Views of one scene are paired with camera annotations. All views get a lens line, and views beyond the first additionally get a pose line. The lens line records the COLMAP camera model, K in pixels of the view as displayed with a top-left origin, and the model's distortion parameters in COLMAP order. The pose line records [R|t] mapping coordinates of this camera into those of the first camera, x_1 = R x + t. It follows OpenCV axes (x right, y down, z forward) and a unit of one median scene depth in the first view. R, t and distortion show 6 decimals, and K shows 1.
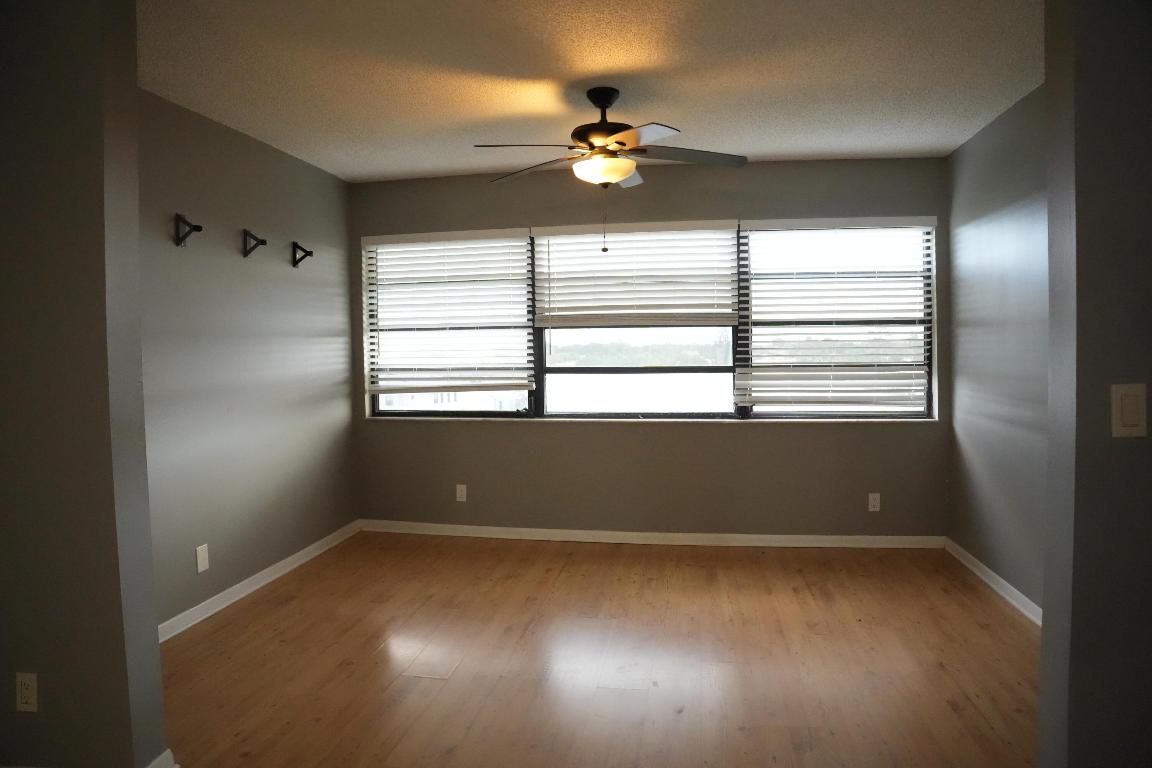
lens RADIAL K [[720.2, 0, 582.5], [0, 720.2, 359.2], [0, 0, 1]] dist [-0.101444, 0.023630]
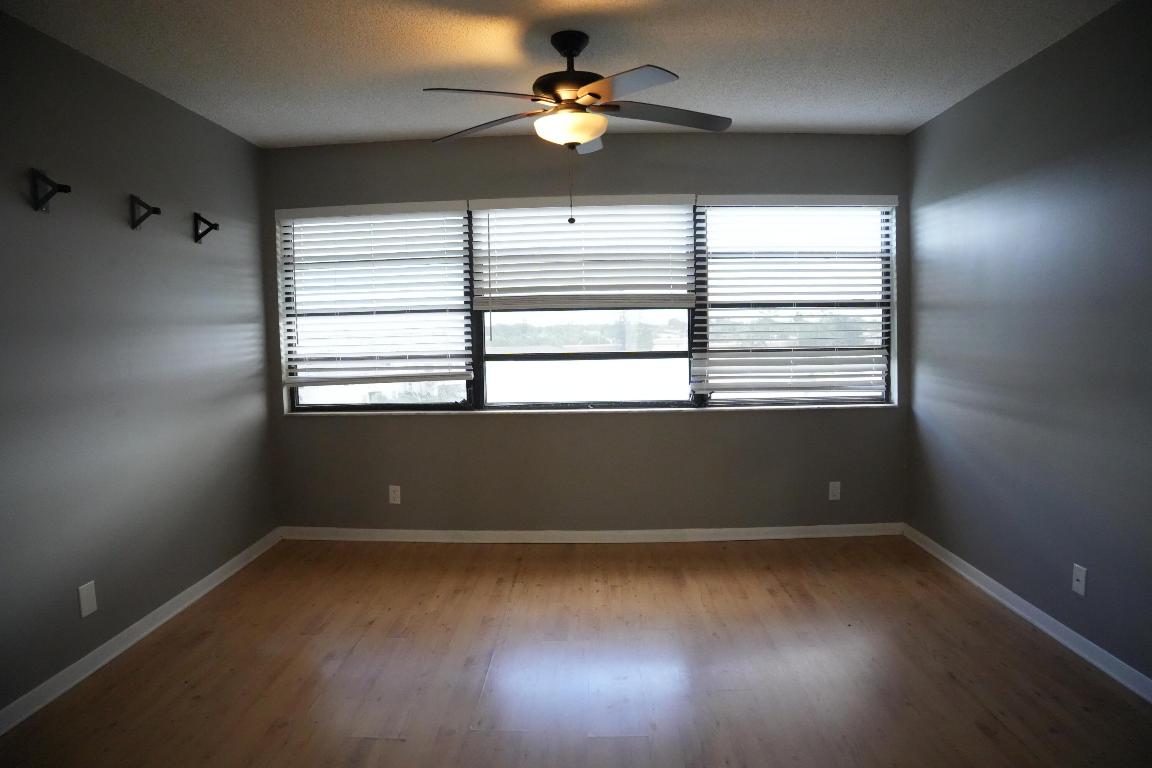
lens RADIAL K [[676.8, 0, 577.6], [0, 676.8, 364.7], [0, 0, 1]] dist [-0.122664, 0.027500]
pose [[0.990937, -0.014303, 0.133567, -0.053549], [0.009040, 0.999162, 0.039929, -0.009446], [-0.134026, -0.038360, 0.990235, 0.145734]]
